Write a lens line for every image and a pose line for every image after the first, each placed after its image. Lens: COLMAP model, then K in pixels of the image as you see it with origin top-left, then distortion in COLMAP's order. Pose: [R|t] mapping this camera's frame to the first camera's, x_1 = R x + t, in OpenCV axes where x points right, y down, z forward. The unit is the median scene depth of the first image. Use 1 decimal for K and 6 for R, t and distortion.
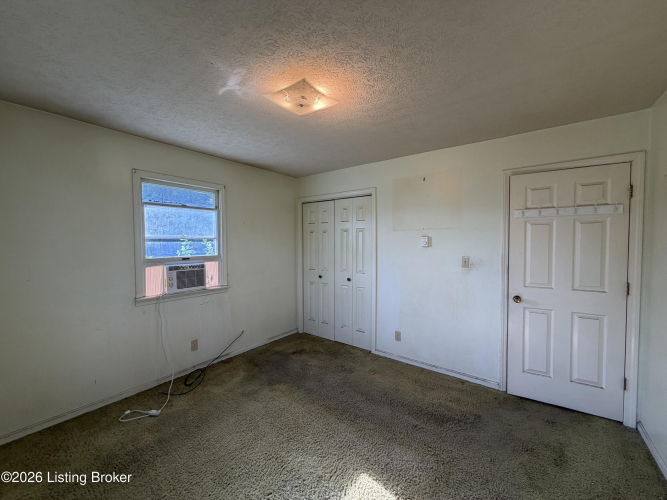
lens RADIAL K [[265.9, 0, 332.1], [0, 265.9, 253.5], [0, 0, 1]] dist [-0.001825, 0.000383]
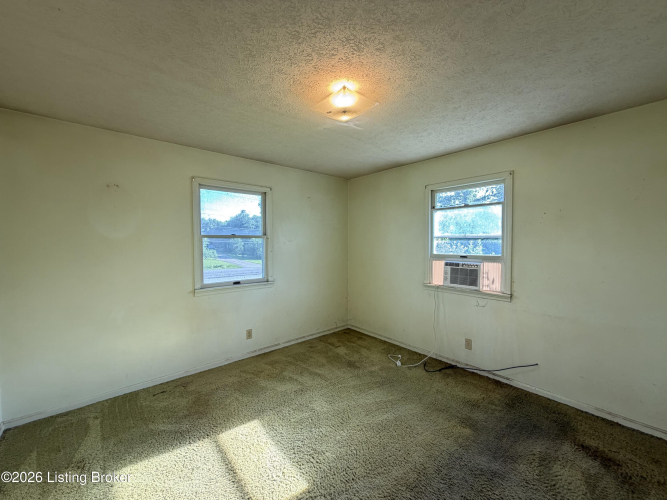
lens RADIAL K [[265.9, 0, 334.9], [0, 265.9, 251.6], [0, 0, 1]] dist [-0.001825, 0.000383]
pose [[-0.205431, 0.042024, -0.977769, 0.564557], [-0.037130, 0.998024, 0.050696, -0.034083], [0.977967, 0.046719, -0.203464, 0.720019]]
